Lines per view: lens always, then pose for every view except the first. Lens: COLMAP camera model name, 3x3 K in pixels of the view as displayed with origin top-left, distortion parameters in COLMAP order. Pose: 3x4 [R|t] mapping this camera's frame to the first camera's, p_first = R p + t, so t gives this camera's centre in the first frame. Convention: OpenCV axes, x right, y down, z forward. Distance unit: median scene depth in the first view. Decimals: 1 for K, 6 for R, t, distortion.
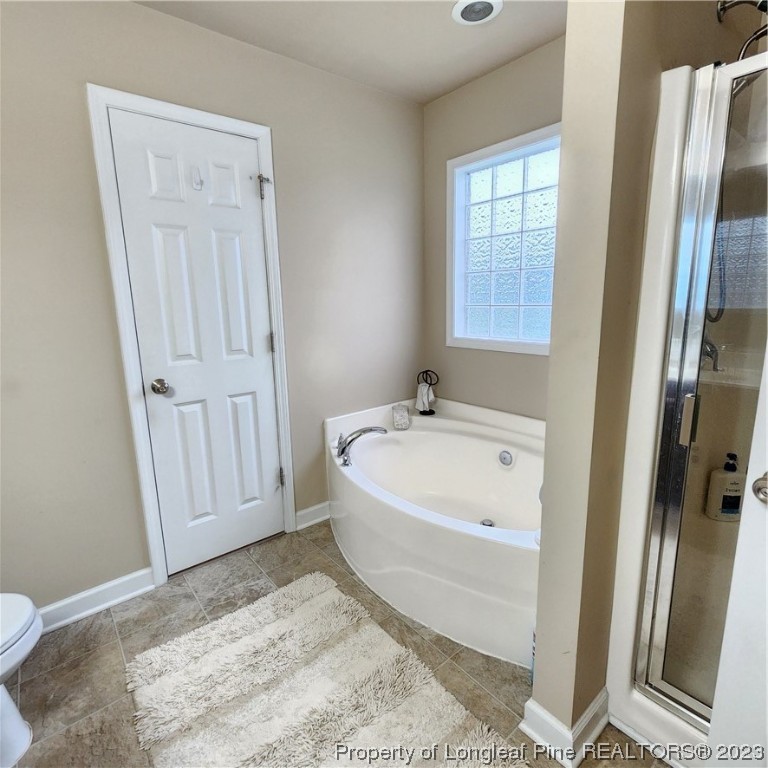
lens RADIAL K [[419.6, 0, 380.4], [0, 419.6, 379.7], [0, 0, 1]] dist [-0.004085, 0.001926]
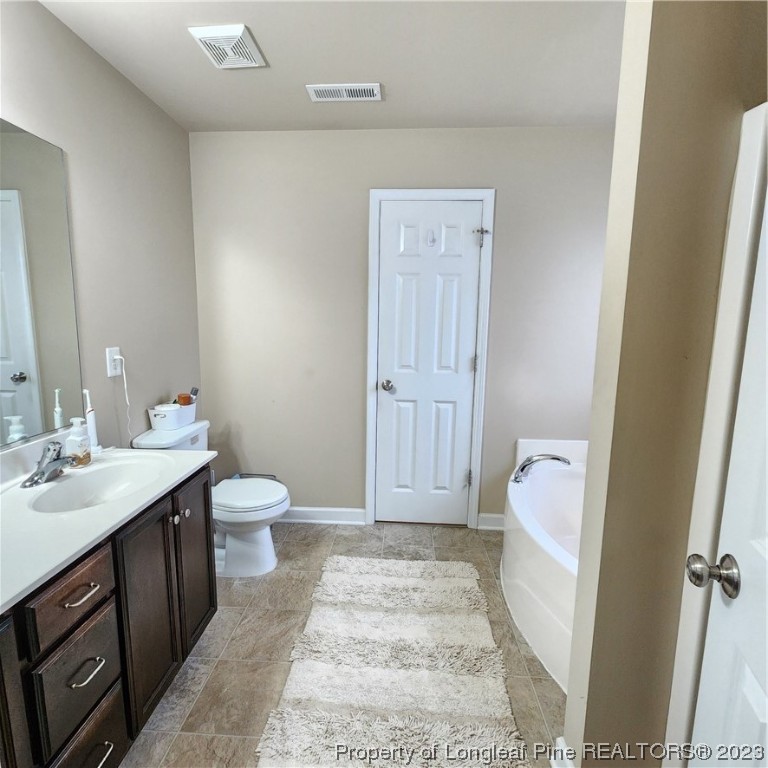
lens RADIAL K [[416.7, 0, 384.0], [0, 416.7, 384.0], [0, 0, 1]] dist [-0.004230, 0.000406]
pose [[0.742590, 0.138179, -0.655337, 0.387520], [-0.163479, 0.986285, 0.022715, -0.018570], [0.649488, 0.090266, 0.754995, -0.074291]]
